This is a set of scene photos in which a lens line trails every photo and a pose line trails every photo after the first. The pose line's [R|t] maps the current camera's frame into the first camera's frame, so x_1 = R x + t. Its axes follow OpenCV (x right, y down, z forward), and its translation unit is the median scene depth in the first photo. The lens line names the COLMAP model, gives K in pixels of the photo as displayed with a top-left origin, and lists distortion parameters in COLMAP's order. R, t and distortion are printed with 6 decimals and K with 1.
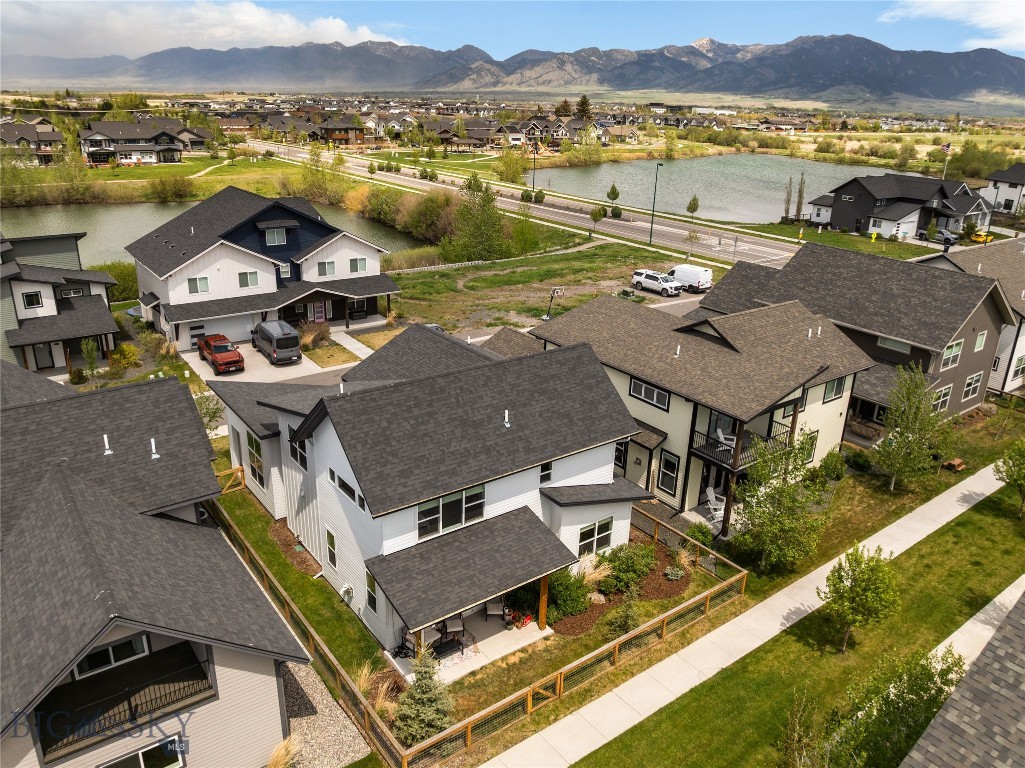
lens RADIAL K [[767.0, 0, 516.0], [0, 767.0, 381.5], [0, 0, 1]] dist [-0.028837, -0.016528]
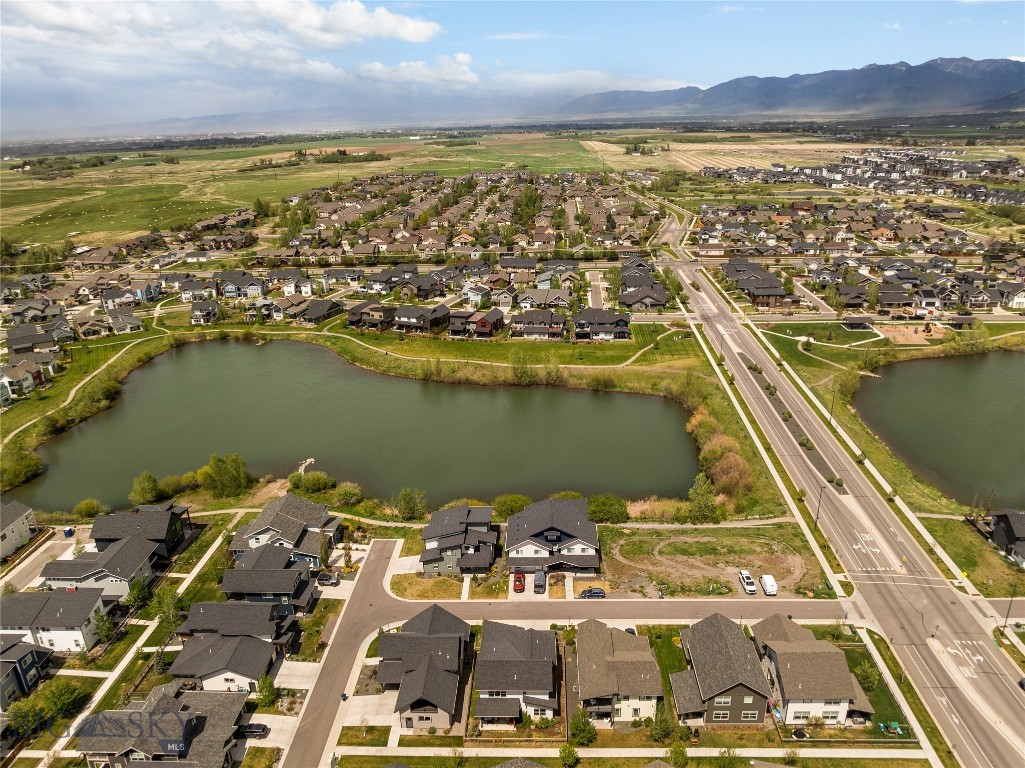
lens RADIAL K [[722.7, 0, 513.2], [0, 722.7, 384.1], [0, 0, 1]] dist [-0.041367, 0.010807]
pose [[0.775950, 0.173906, -0.606348, 1.610546], [-0.176417, 0.982716, 0.056090, -1.348186], [0.605623, 0.063447, 0.793218, -1.720720]]
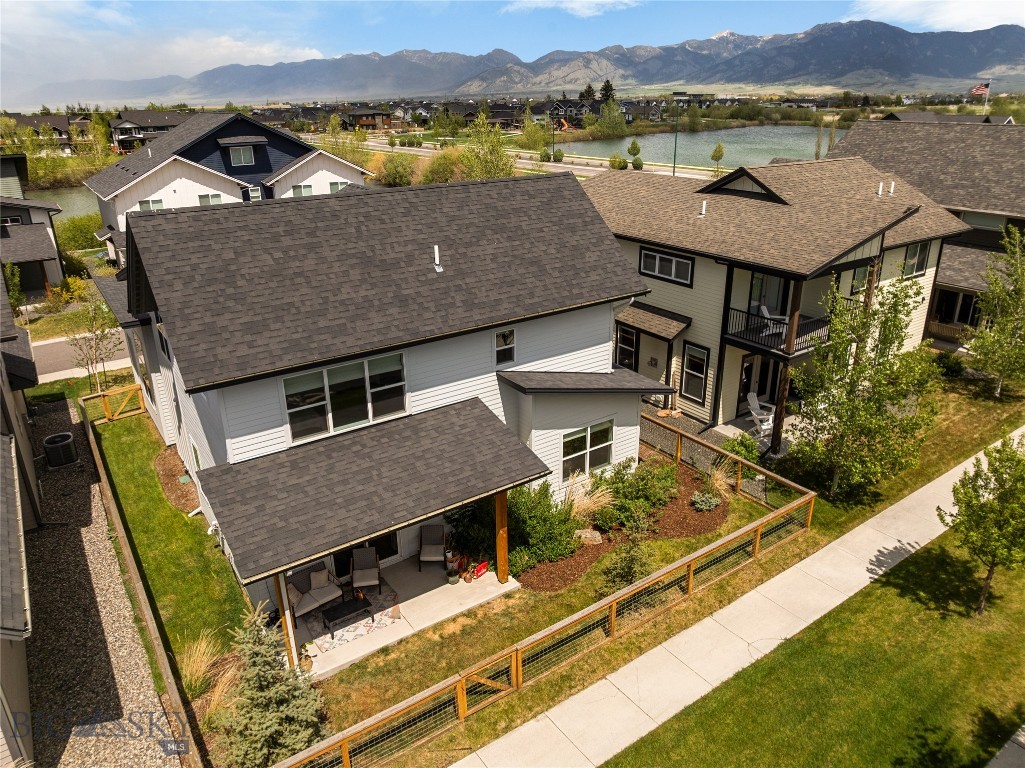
lens RADIAL K [[722.7, 0, 515.9], [0, 722.7, 384.6], [0, 0, 1]] dist [-0.041367, 0.010807]
pose [[0.998288, -0.027835, -0.051440, 0.063629], [0.029060, 0.999308, 0.023237, 0.109720], [0.050757, -0.024692, 0.998406, 0.302527]]
